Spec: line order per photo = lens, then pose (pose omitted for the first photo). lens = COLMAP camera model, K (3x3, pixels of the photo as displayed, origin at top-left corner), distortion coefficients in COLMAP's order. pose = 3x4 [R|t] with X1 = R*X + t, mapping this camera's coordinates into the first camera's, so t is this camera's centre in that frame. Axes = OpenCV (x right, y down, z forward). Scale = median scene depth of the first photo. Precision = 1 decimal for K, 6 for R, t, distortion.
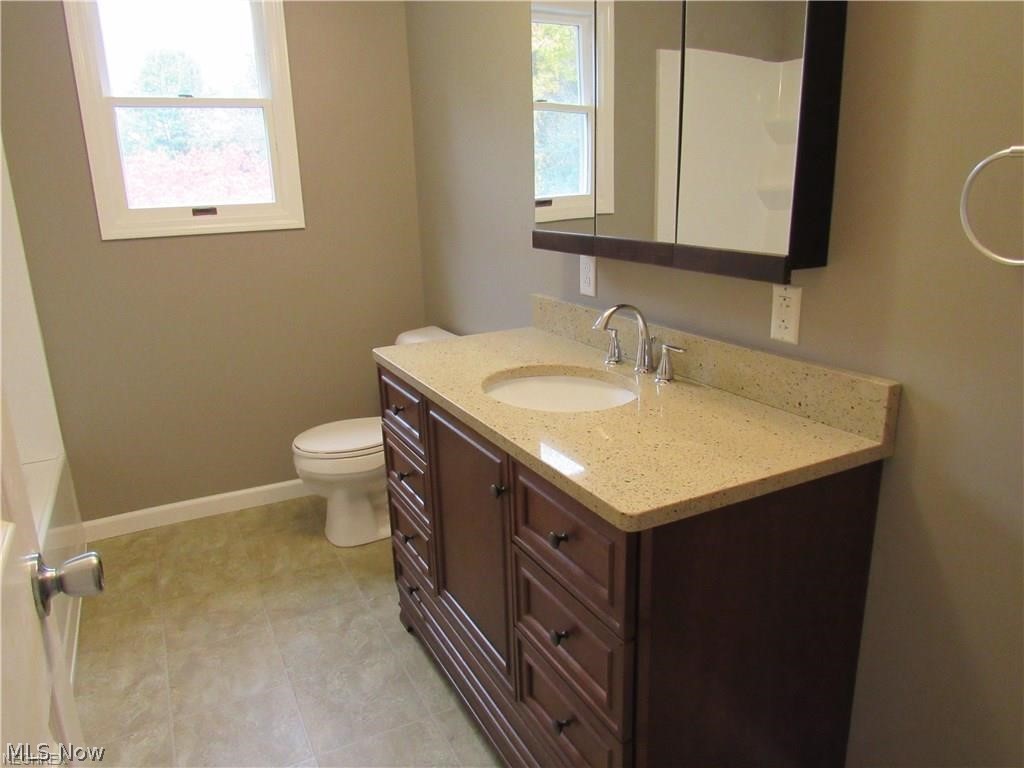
lens RADIAL K [[732.0, 0, 513.8], [0, 732.0, 382.6], [0, 0, 1]] dist [-0.029175, 0.011035]
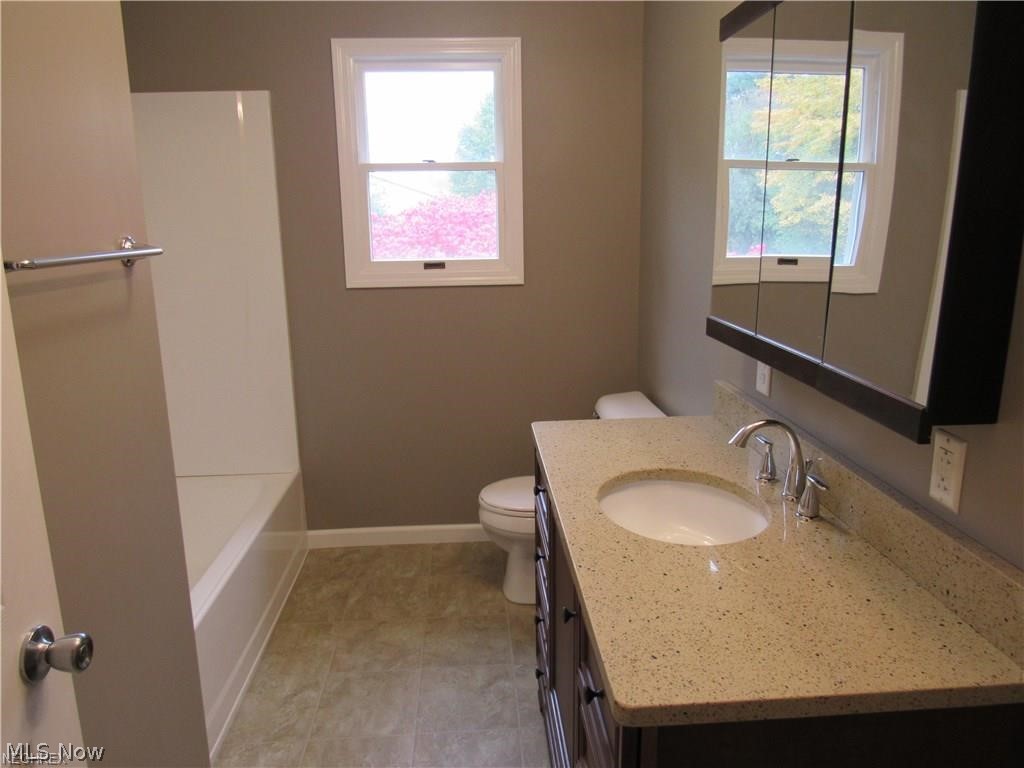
lens RADIAL K [[732.0, 0, 510.7], [0, 732.0, 385.6], [0, 0, 1]] dist [-0.029175, 0.011035]
pose [[0.916017, 0.107049, -0.386592, 0.162974], [-0.120749, 0.992619, -0.011251, -0.082741], [0.382534, 0.056986, 0.922182, 0.070759]]
